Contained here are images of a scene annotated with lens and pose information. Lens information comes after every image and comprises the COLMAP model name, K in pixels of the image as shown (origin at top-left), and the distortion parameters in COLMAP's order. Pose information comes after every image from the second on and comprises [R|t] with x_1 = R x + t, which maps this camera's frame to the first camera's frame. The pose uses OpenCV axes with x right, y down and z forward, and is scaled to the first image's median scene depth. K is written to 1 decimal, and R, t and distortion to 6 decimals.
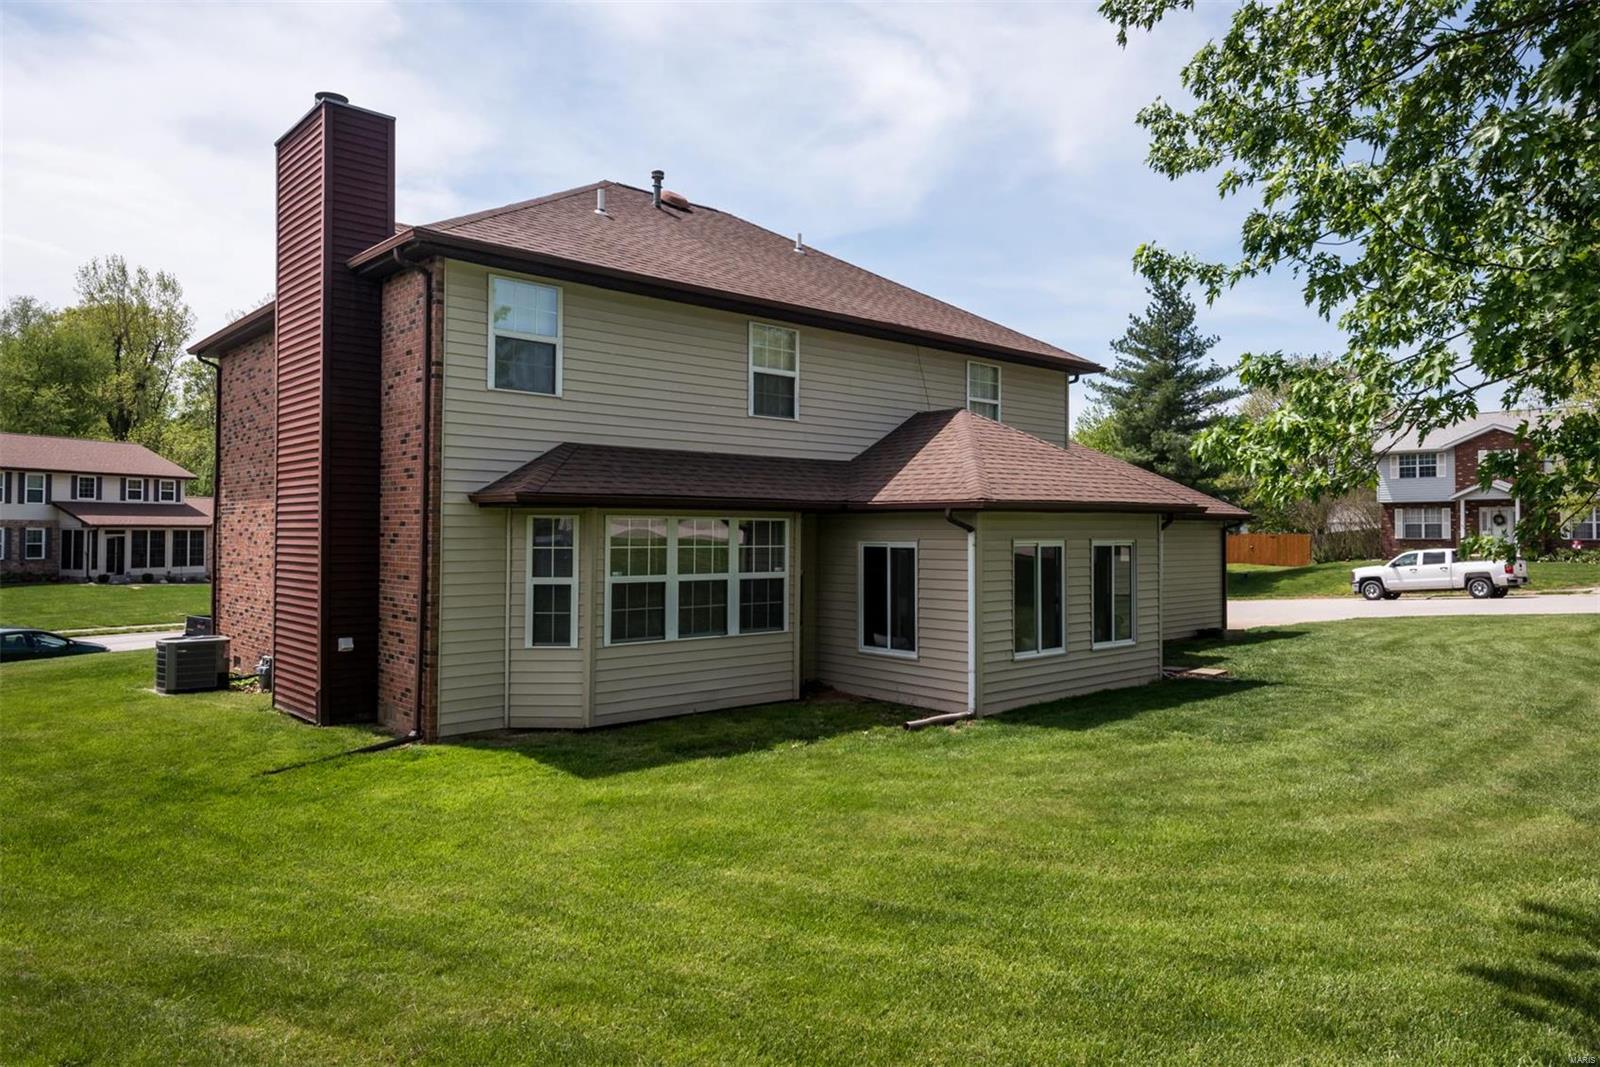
lens RADIAL K [[1029.9, 0, 807.0], [0, 1029.9, 518.9], [0, 0, 1]] dist [0.014275, 0.002116]
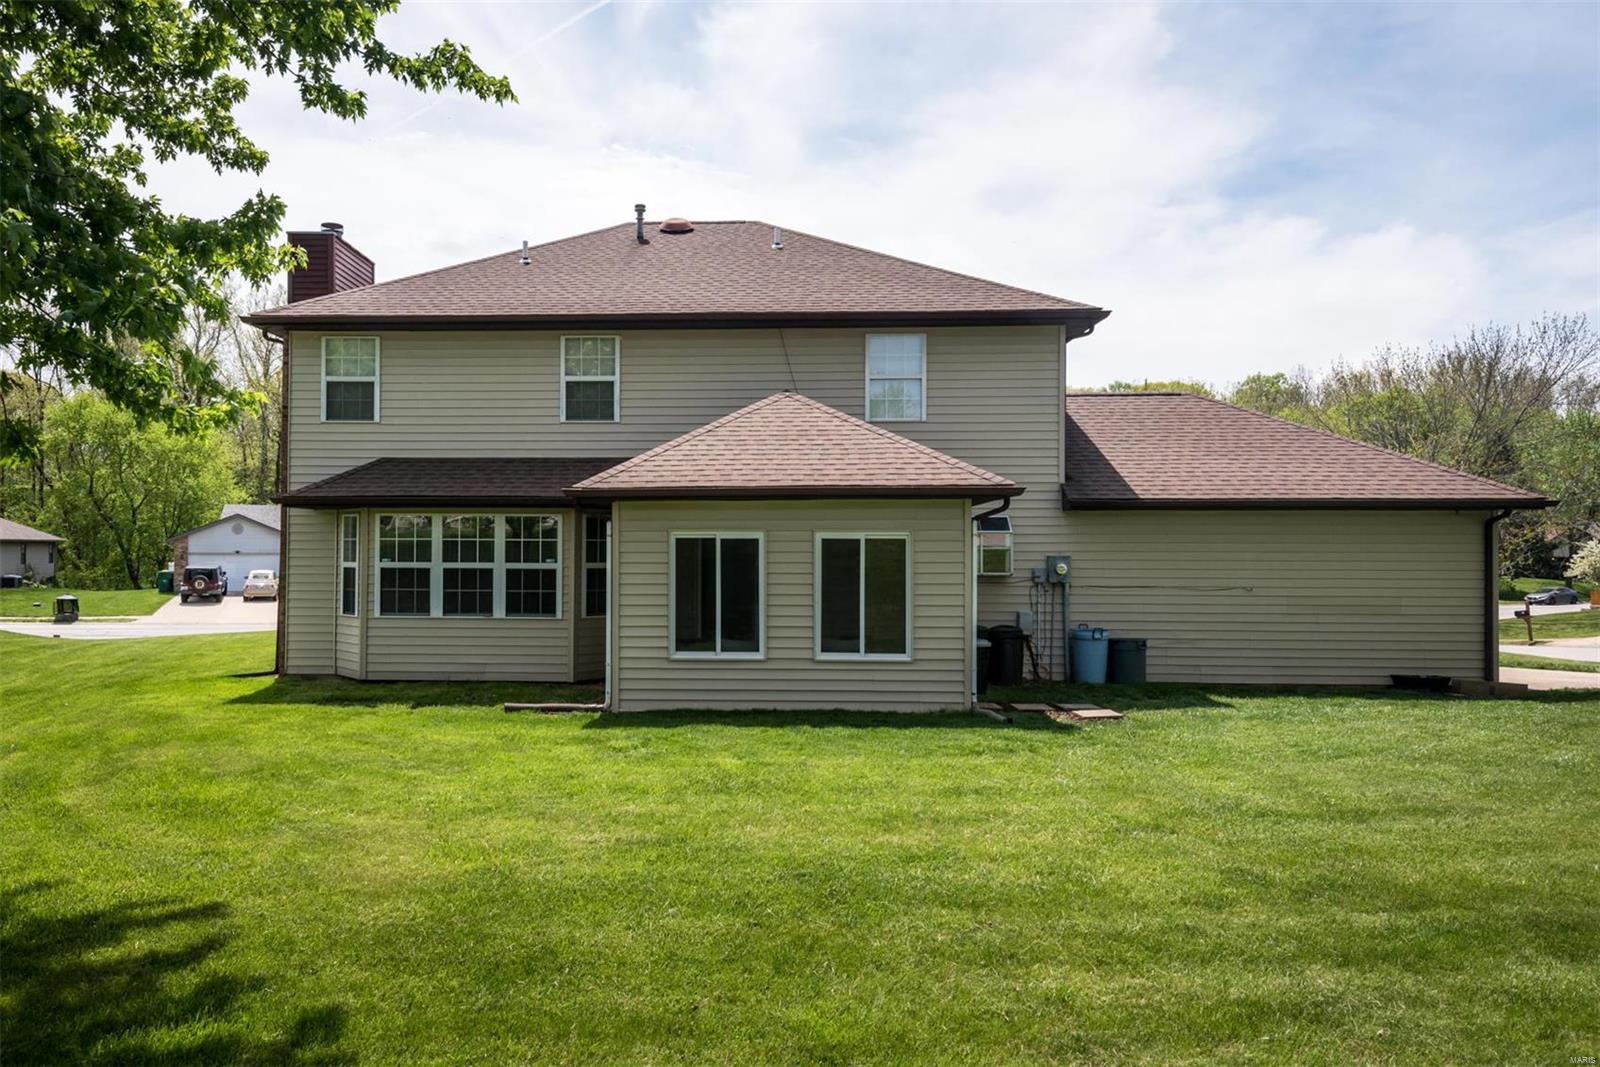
lens RADIAL K [[1029.9, 0, 812.6], [0, 1029.9, 538.8], [0, 0, 1]] dist [0.014275, 0.002116]
pose [[0.713625, -0.004295, -0.700514, 0.924732], [0.010010, 0.999942, 0.004066, 0.023712], [0.700456, -0.009914, 0.713627, 0.407482]]
